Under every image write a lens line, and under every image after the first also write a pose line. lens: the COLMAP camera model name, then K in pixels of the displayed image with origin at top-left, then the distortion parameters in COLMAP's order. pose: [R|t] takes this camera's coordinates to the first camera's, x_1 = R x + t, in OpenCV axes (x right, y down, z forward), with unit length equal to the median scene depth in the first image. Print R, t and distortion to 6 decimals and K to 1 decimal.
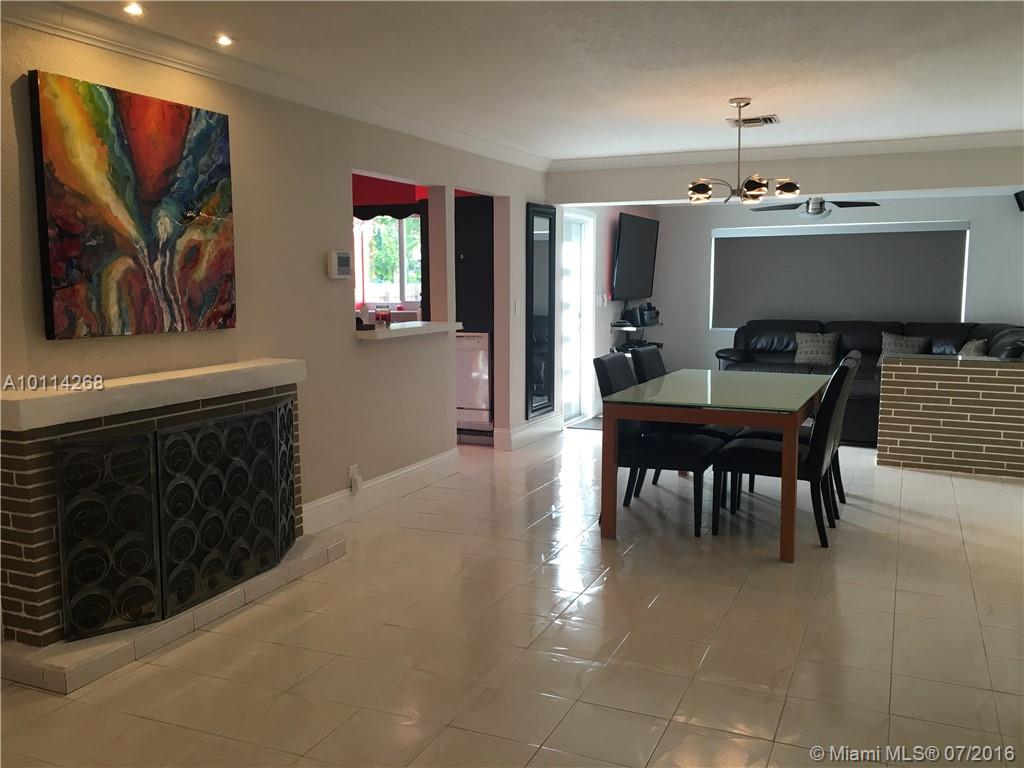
lens RADIAL K [[880.0, 0, 510.1], [0, 880.0, 387.3], [0, 0, 1]] dist [0.071813, -0.105492]
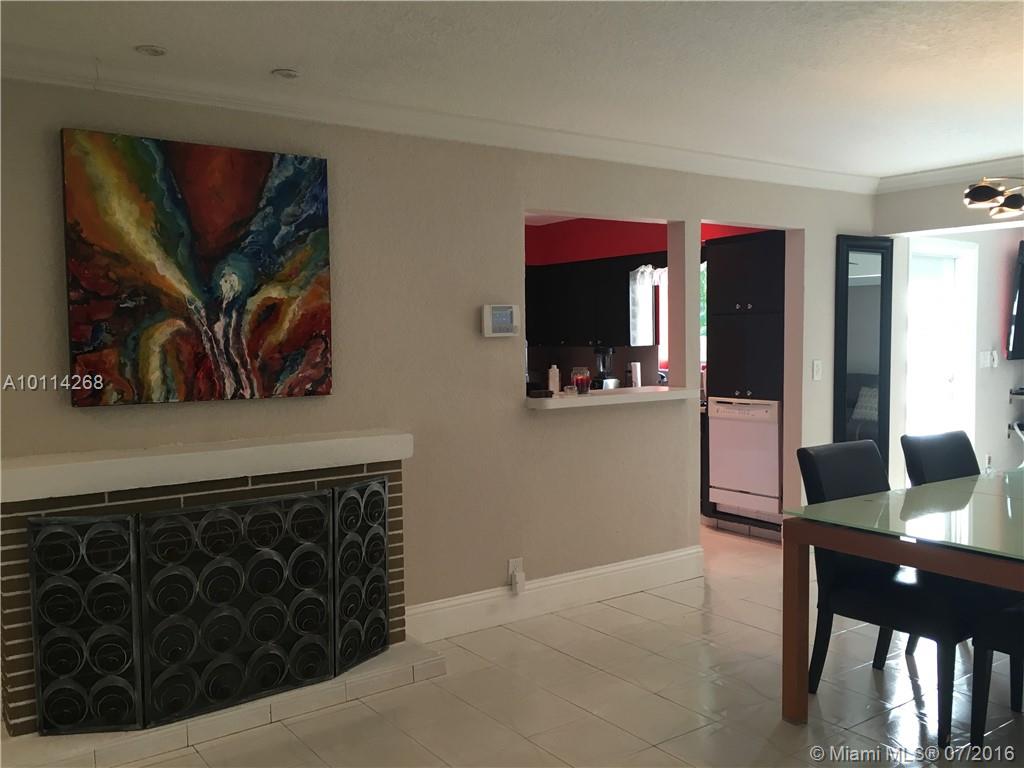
lens RADIAL K [[880.0, 0, 510.1], [0, 880.0, 387.3], [0, 0, 1]] dist [0.071813, -0.105492]
pose [[0.862891, 0.021973, -0.504913, 0.299074], [-0.051636, 0.997659, -0.044830, -0.045494], [0.502746, 0.064755, 0.862005, 0.337014]]
